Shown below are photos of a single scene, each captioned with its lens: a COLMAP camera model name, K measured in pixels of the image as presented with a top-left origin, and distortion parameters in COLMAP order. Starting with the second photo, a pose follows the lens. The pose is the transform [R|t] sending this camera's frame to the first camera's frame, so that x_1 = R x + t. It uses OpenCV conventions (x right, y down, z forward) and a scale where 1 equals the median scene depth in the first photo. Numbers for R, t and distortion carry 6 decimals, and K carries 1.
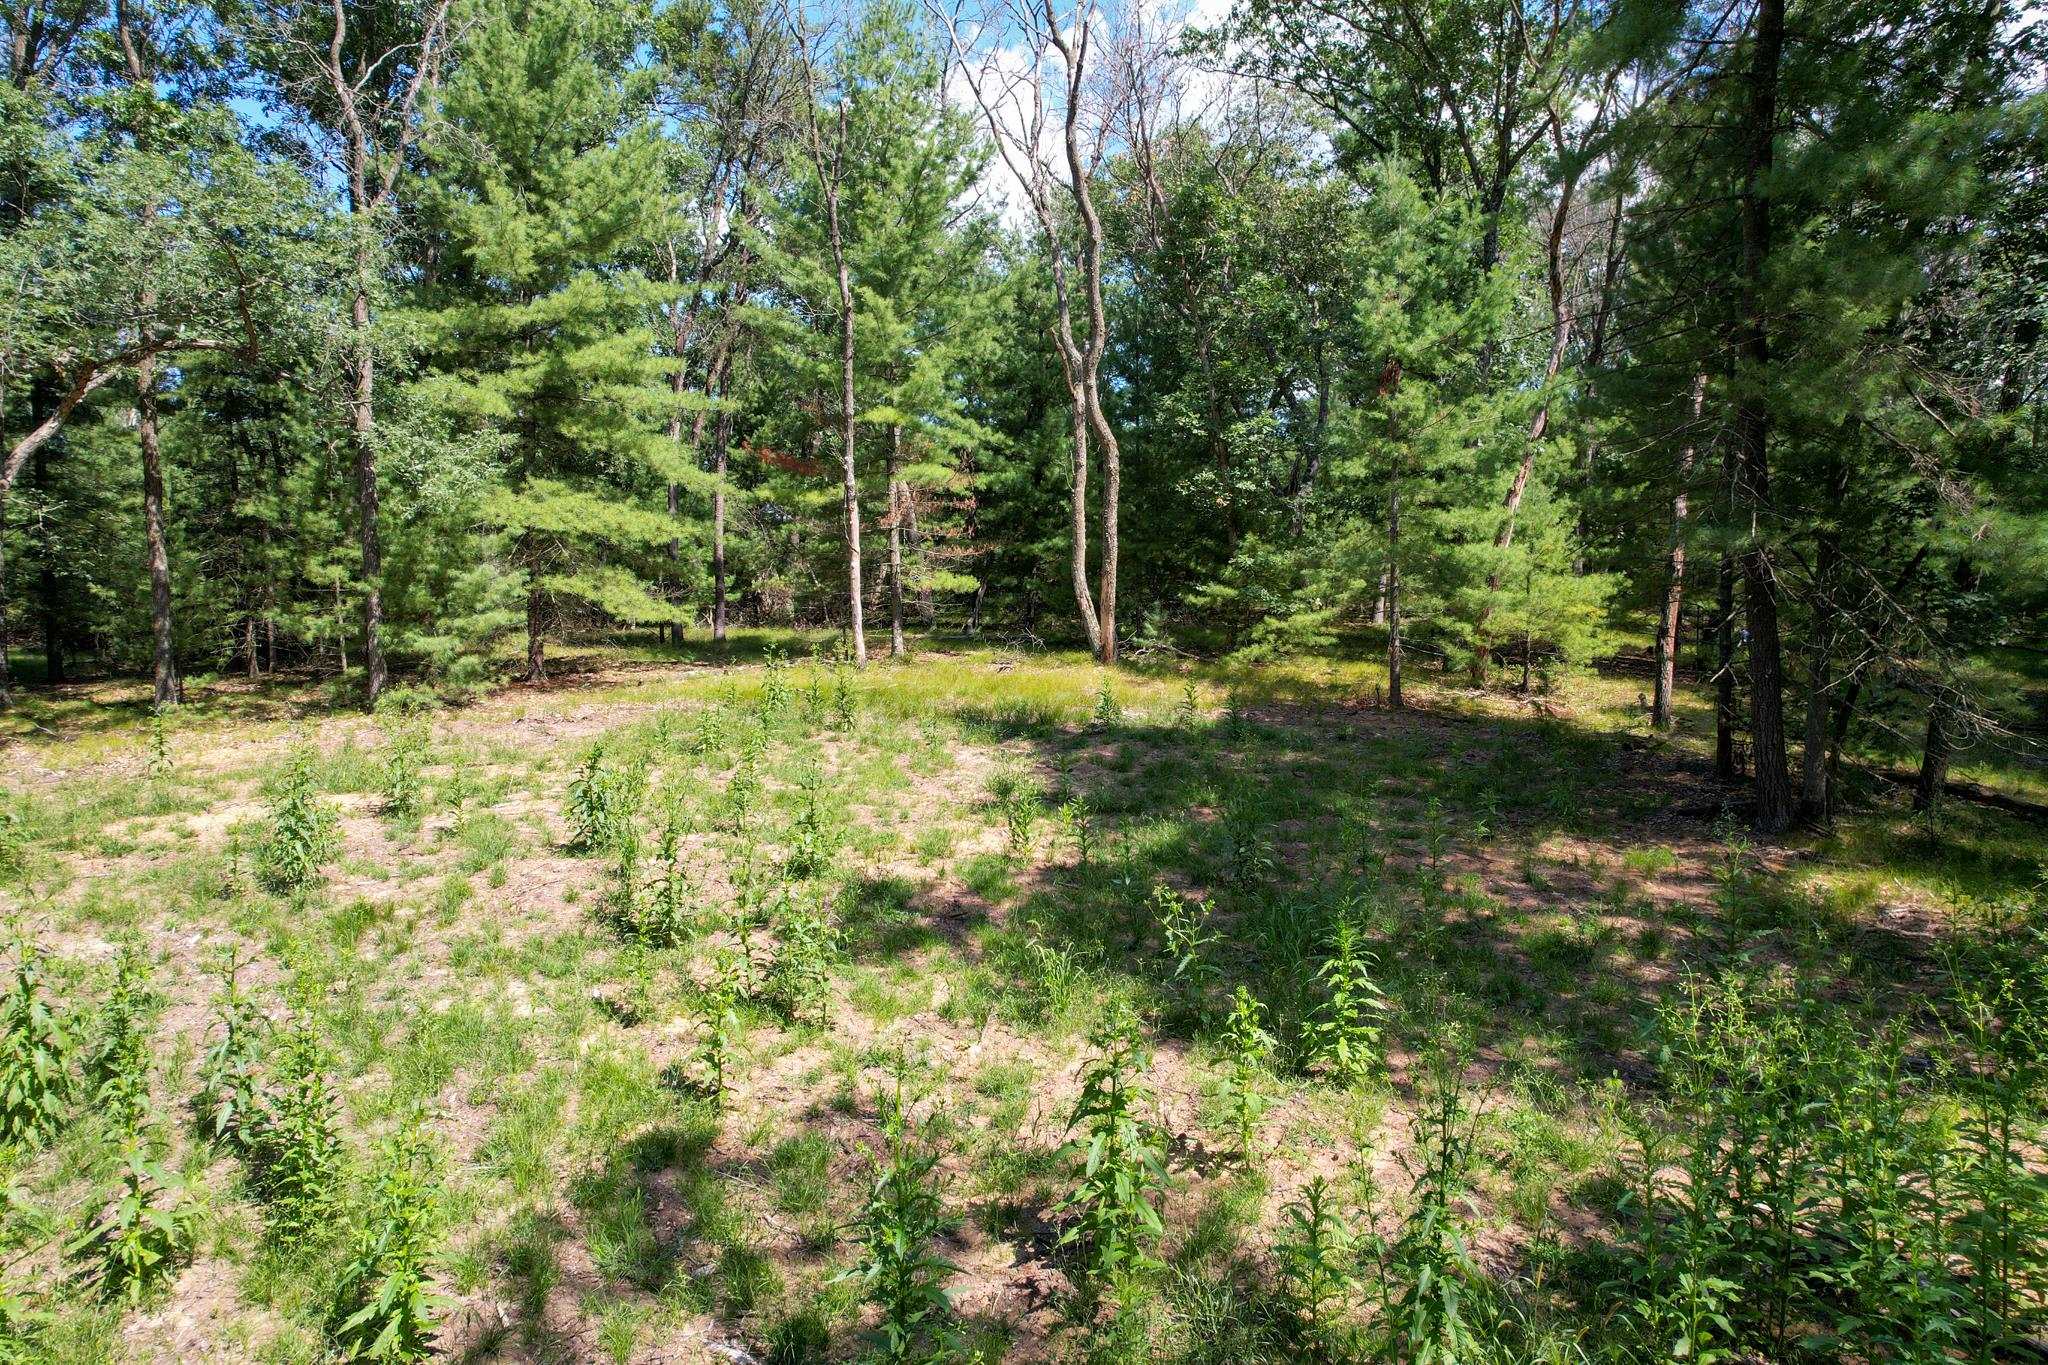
lens RADIAL K [[1311.5, 0, 1028.4], [0, 1311.5, 689.6], [0, 0, 1]] dist [-0.087324, 0.086440]
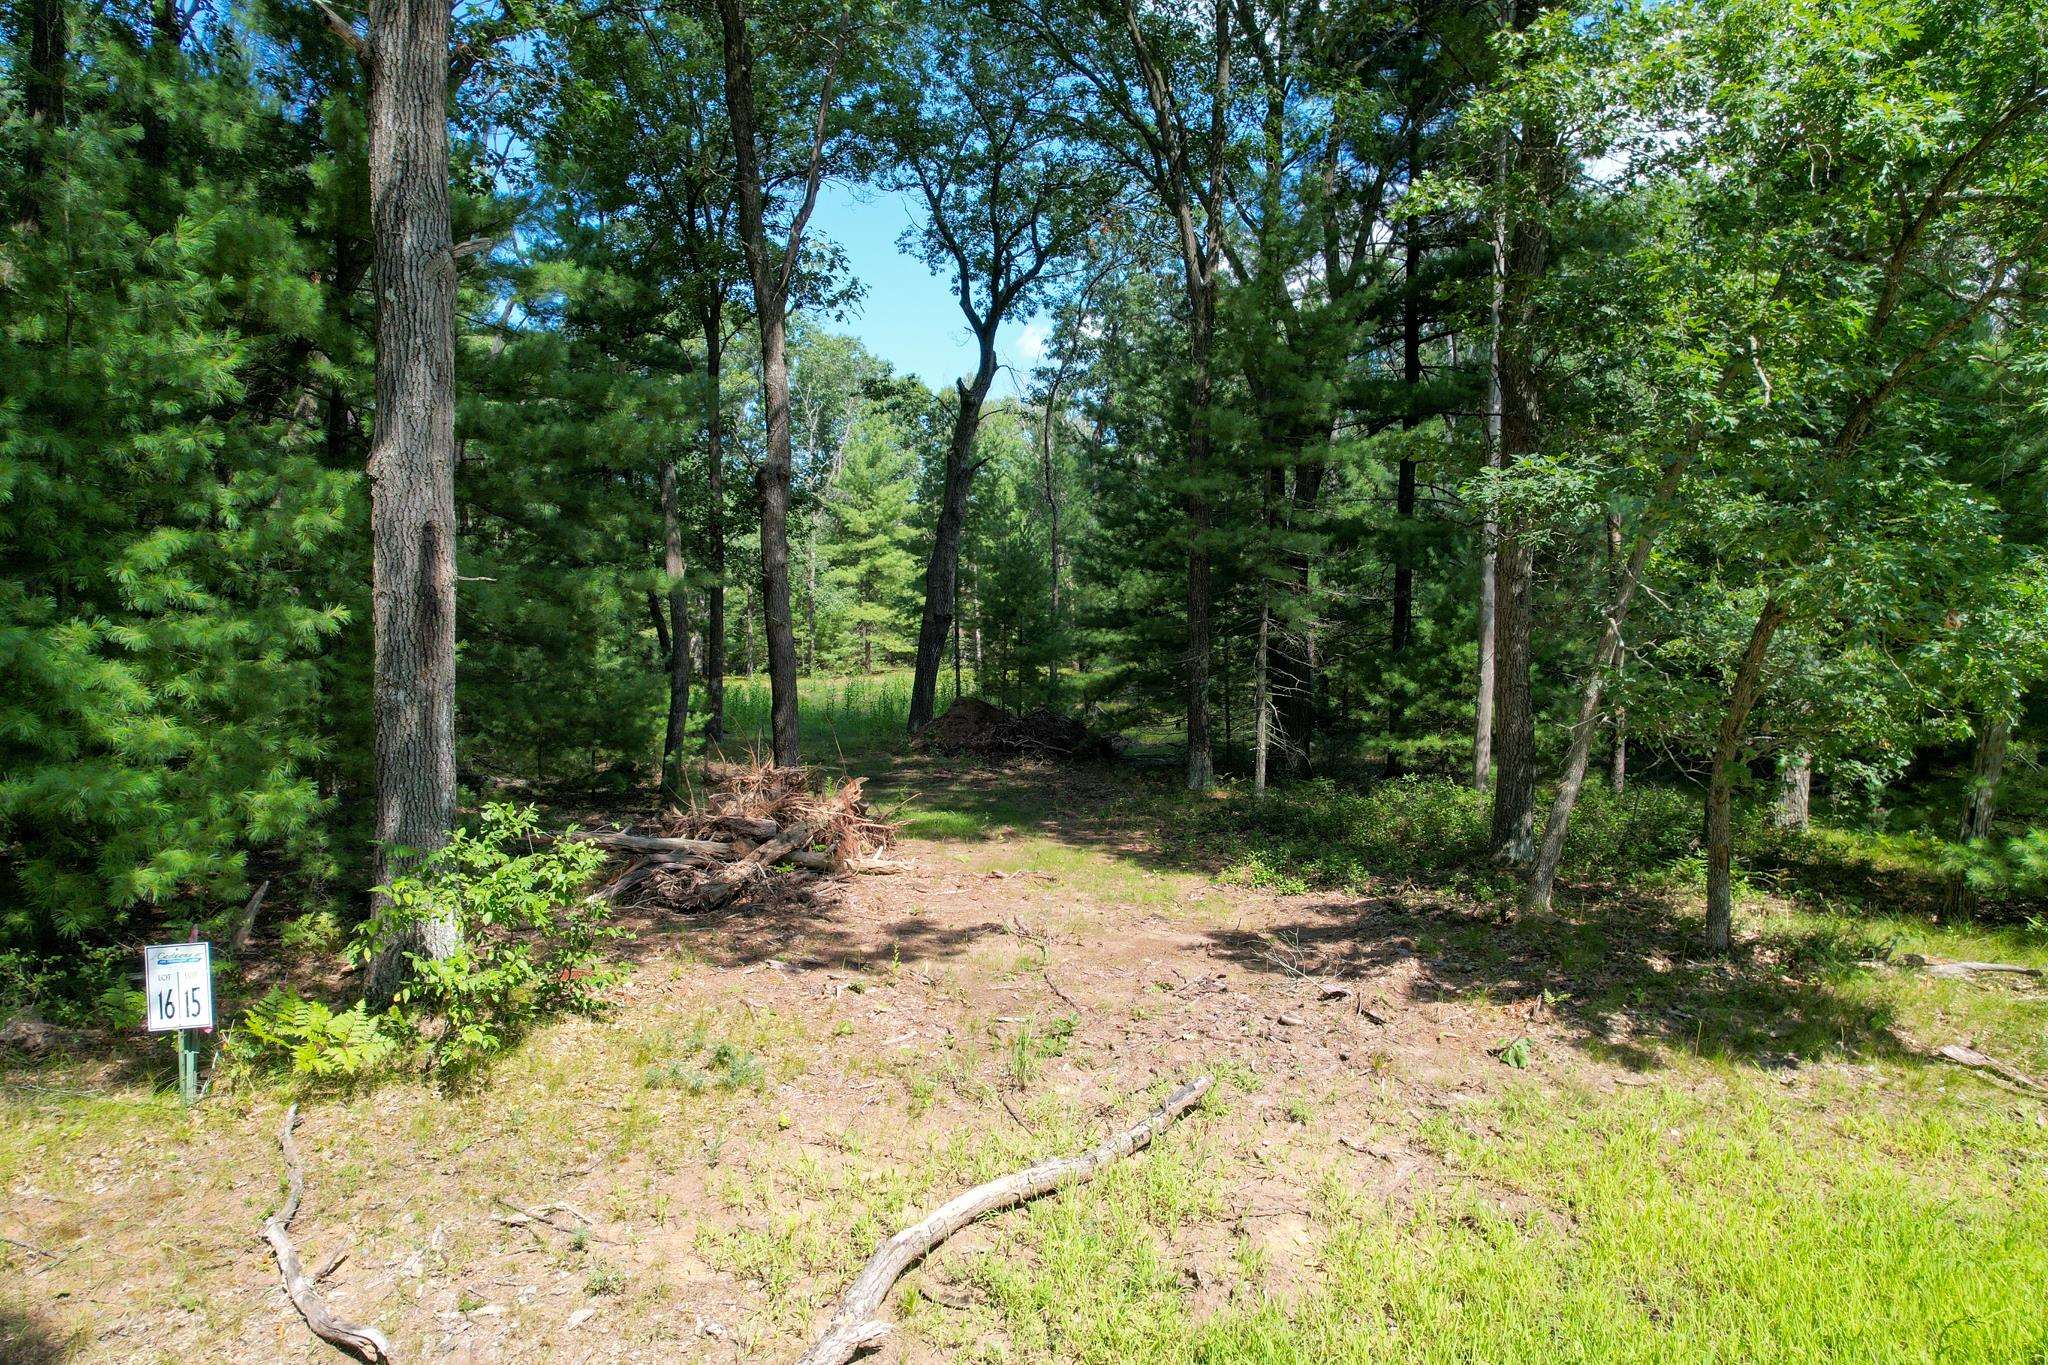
lens RADIAL K [[1296.4, 0, 1028.3], [0, 1296.4, 686.1], [0, 0, 1]] dist [-0.045499, -0.000148]
pose [[0.948645, 0.015315, -0.315972, 0.892559], [-0.034909, 0.997795, -0.056445, 0.177488], [0.314411, 0.064576, 0.947088, -1.636048]]
